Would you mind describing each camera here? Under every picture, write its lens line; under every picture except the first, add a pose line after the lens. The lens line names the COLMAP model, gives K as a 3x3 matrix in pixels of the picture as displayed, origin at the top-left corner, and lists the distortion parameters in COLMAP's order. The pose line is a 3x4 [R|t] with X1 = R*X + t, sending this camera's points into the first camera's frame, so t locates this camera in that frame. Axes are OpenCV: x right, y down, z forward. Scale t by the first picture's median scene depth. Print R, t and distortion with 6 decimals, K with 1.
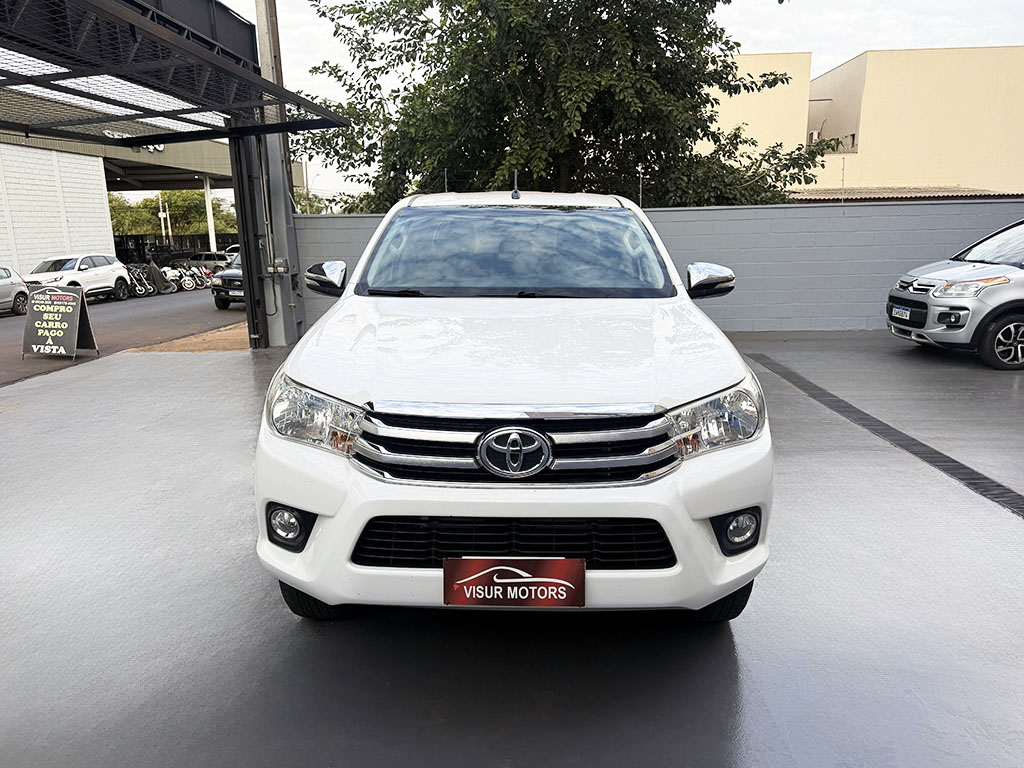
lens RADIAL K [[746.0, 0, 512.9], [0, 746.0, 366.7], [0, 0, 1]] dist [0.046450, -0.003760]
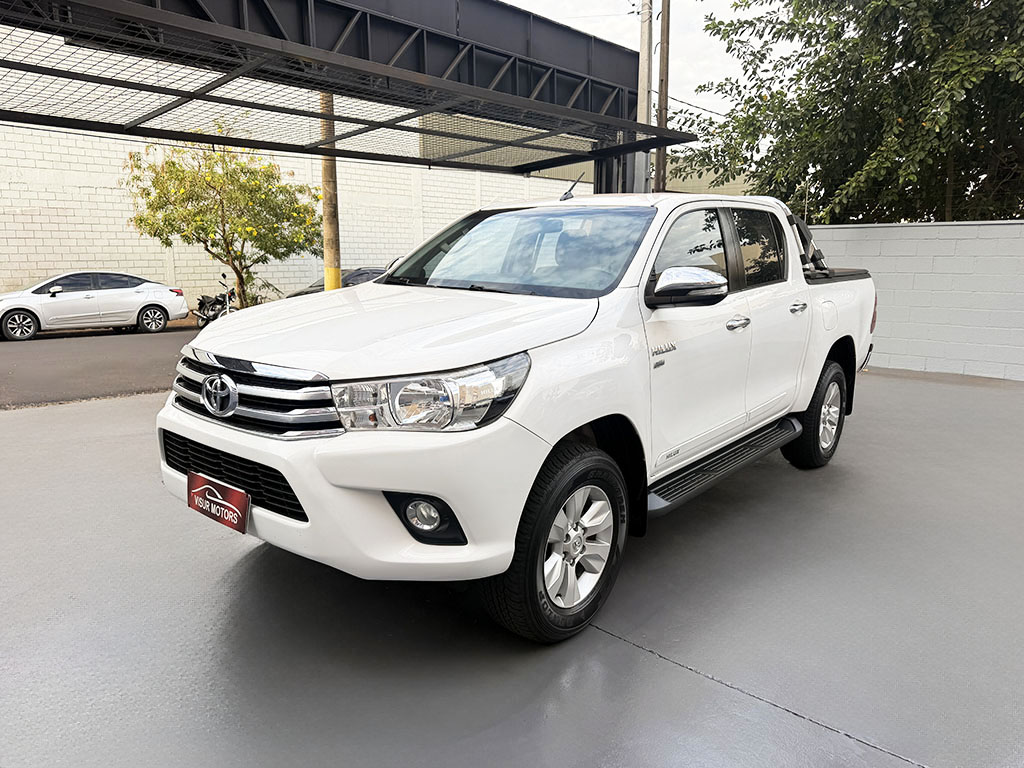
lens RADIAL K [[738.4, 0, 512.0], [0, 738.4, 384.0], [0, 0, 1]] dist [0.042578, -0.017471]
pose [[0.788085, 0.130135, -0.601653, 0.282077], [-0.131854, 0.990400, 0.041508, -0.004737], [0.601279, 0.046619, 0.797678, 0.078998]]
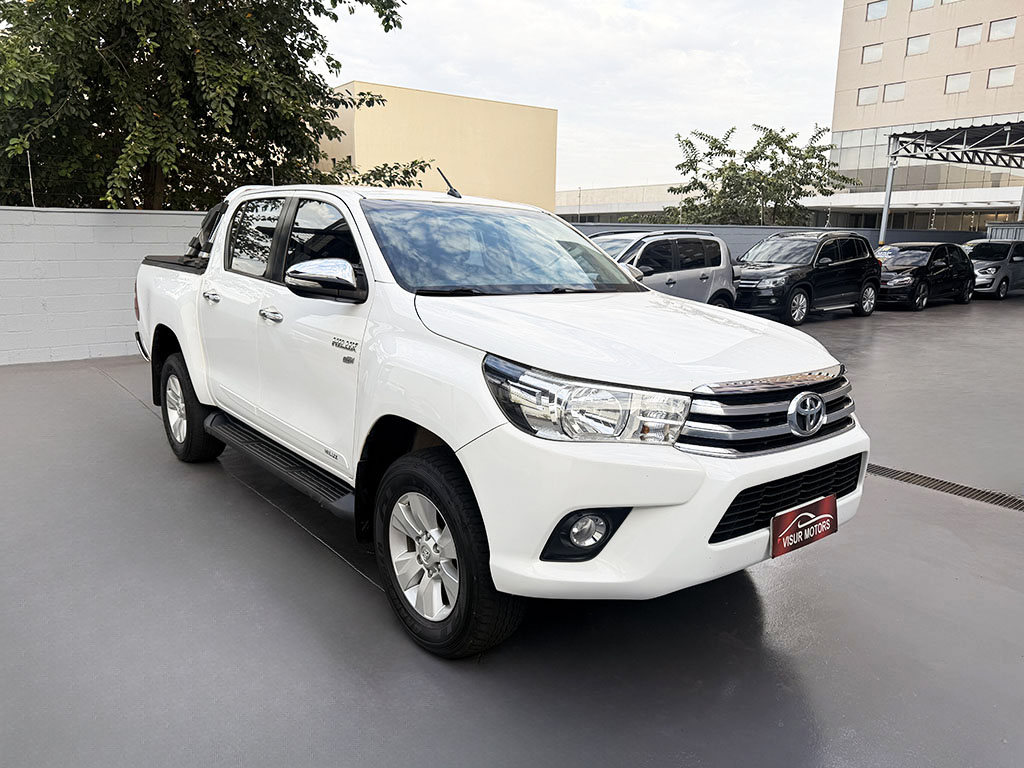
lens RADIAL K [[738.4, 0, 512.0], [0, 738.4, 384.0], [0, 0, 1]] dist [0.042578, -0.017471]
pose [[0.767623, -0.107503, 0.631821, -0.277374], [0.102700, 0.993725, 0.044307, -0.008822], [-0.632619, 0.030877, 0.773847, 0.096539]]
